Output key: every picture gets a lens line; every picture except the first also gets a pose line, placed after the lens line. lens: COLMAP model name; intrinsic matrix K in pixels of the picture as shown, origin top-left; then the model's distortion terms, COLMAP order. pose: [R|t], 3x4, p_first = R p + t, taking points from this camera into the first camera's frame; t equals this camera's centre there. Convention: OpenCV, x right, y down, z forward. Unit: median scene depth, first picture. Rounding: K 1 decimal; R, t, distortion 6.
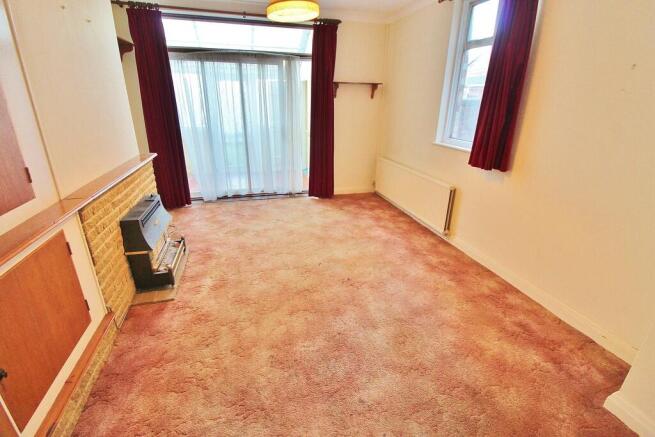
lens RADIAL K [[305.8, 0, 331.7], [0, 305.8, 218.2], [0, 0, 1]] dist [-0.008404, -0.005018]
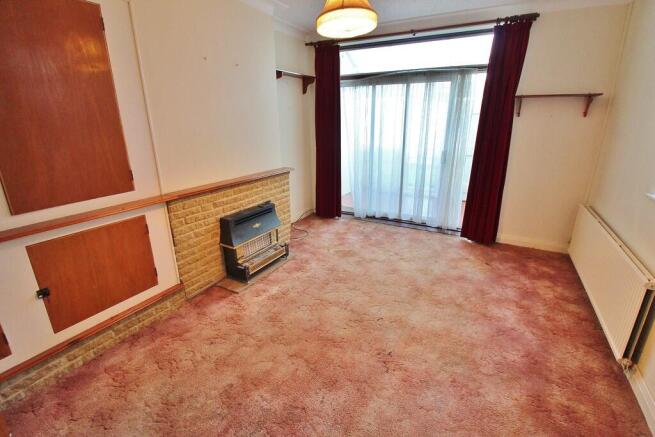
lens RADIAL K [[305.8, 0, 328.3], [0, 305.8, 217.3], [0, 0, 1]] dist [-0.008404, -0.005018]
pose [[0.702419, 0.199143, -0.683337, 0.302775], [-0.239111, 0.970288, 0.036980, -0.091578], [0.670397, 0.137418, 0.729166, 0.226945]]
